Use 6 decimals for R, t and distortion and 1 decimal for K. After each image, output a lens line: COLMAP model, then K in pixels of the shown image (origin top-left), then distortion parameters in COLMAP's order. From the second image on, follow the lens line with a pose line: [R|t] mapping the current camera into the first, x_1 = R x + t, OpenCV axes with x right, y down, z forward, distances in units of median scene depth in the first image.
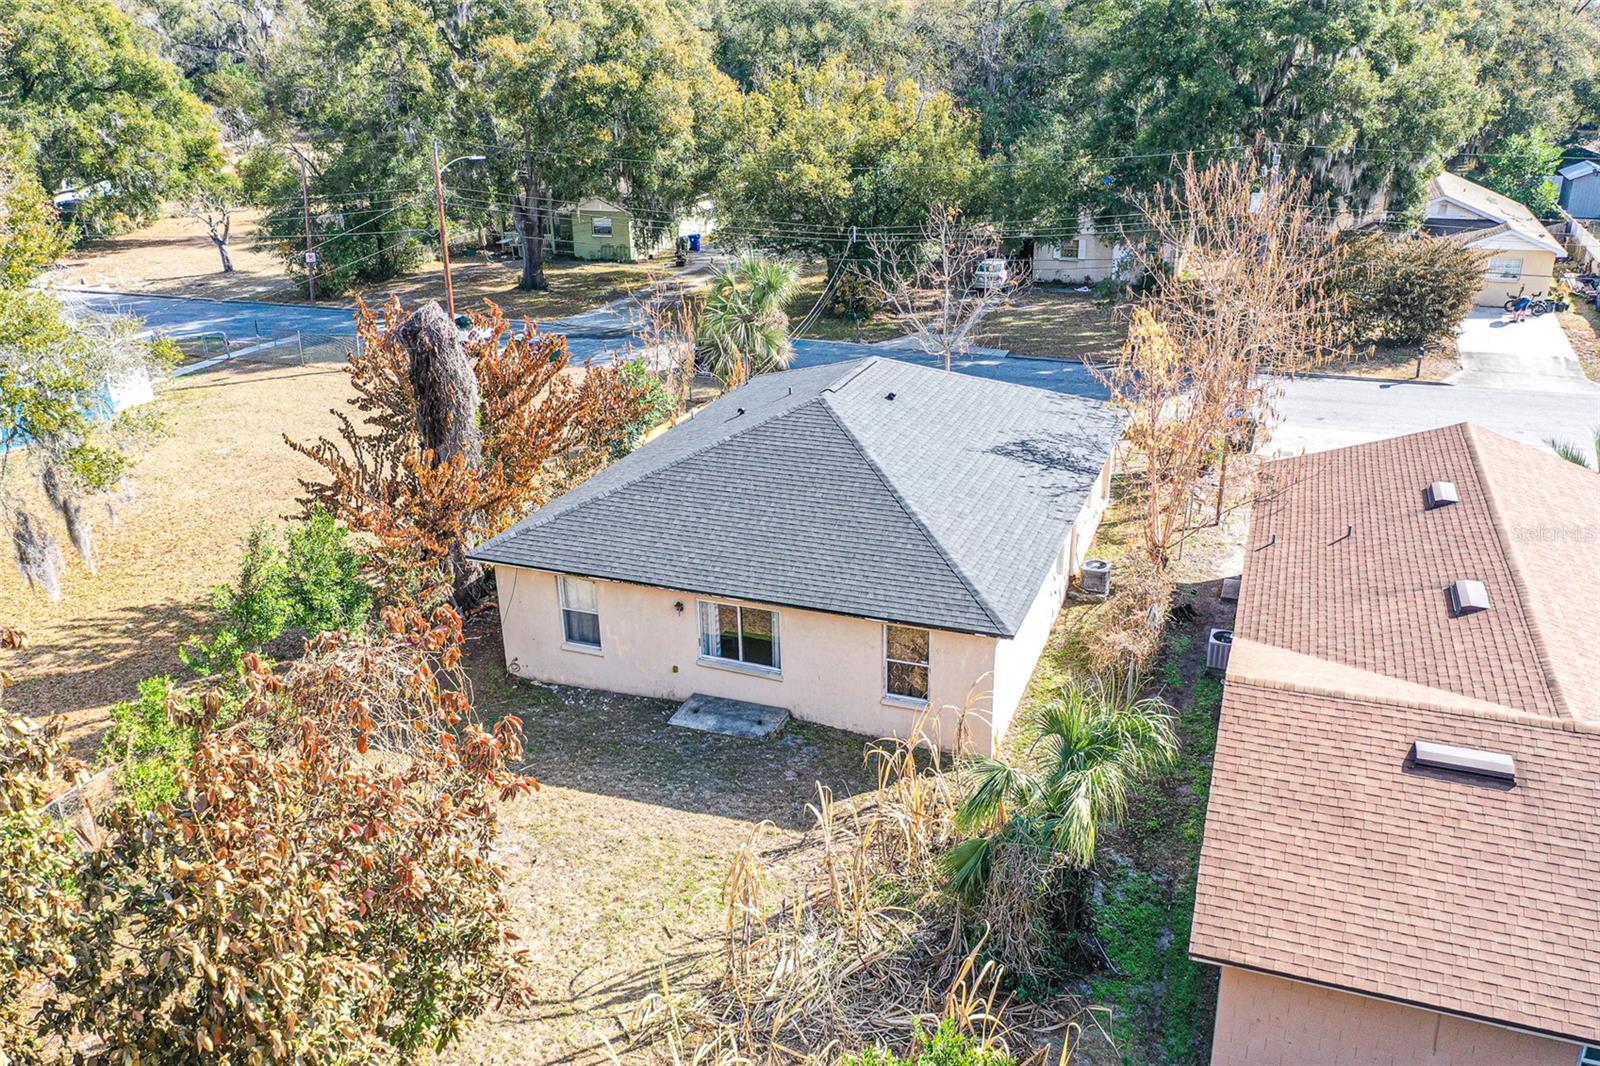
lens RADIAL K [[1272.0, 0, 800.0], [0, 1272.0, 533.0], [0, 0, 1]] dist [-0.002363, 0.001406]
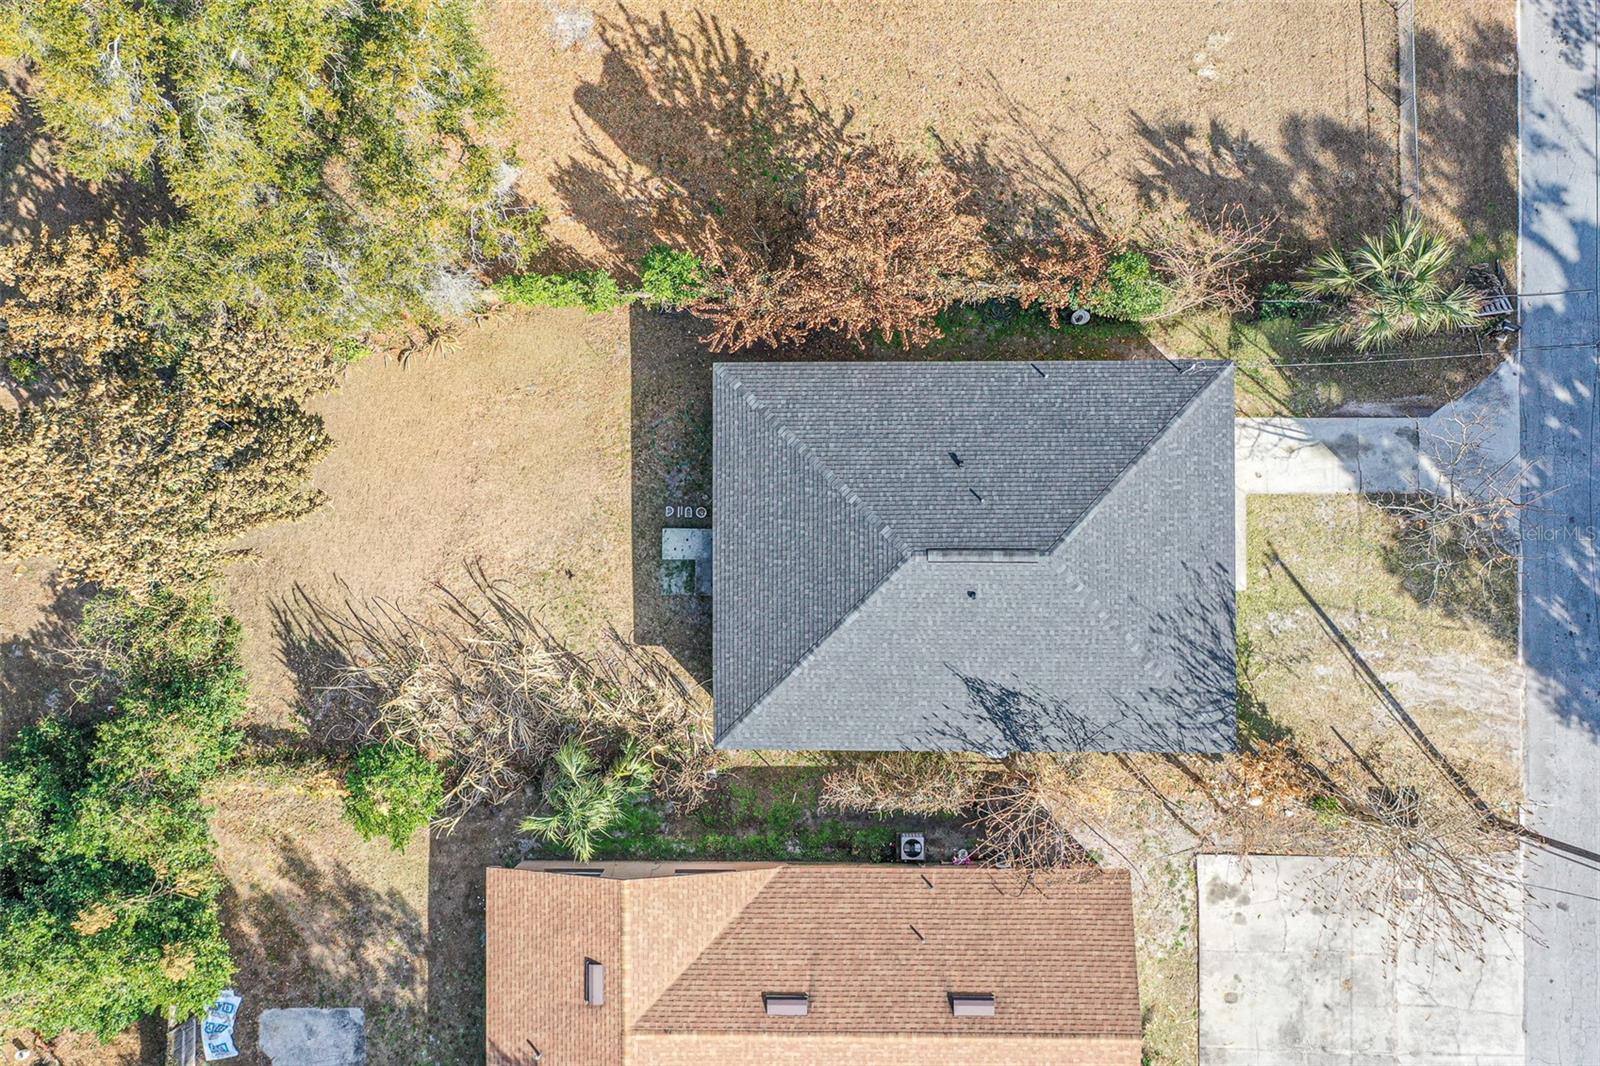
lens RADIAL K [[1272.0, 0, 800.0], [0, 1272.0, 533.0], [0, 0, 1]] dist [-0.002363, 0.001406]
pose [[0.363894, 0.931367, 0.011683, -0.067548], [-0.315151, 0.111311, 0.942491, -1.347103], [0.876505, -0.346649, 0.334027, 0.540895]]
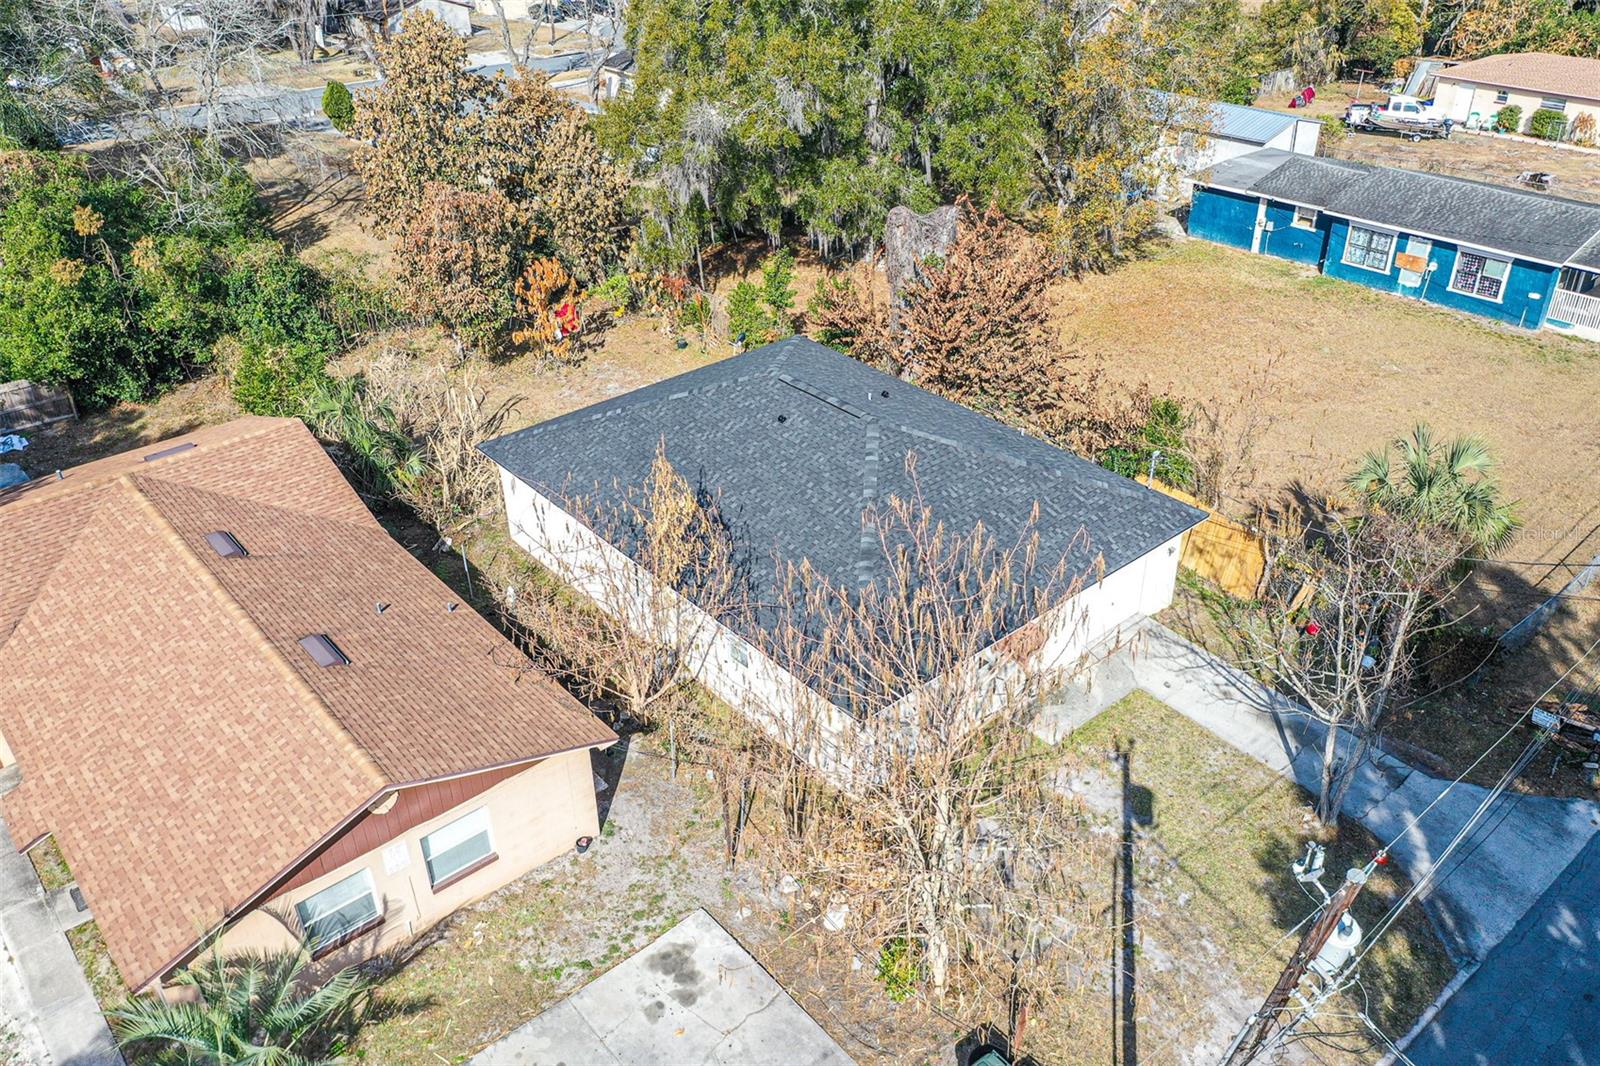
lens RADIAL K [[1272.0, 0, 800.0], [0, 1272.0, 533.0], [0, 0, 1]] dist [-0.002363, 0.001406]
pose [[-0.478247, 0.499785, -0.722146, 0.946400], [-0.263851, 0.702523, 0.660941, -0.839108], [0.837653, 0.506632, -0.204110, 1.419252]]
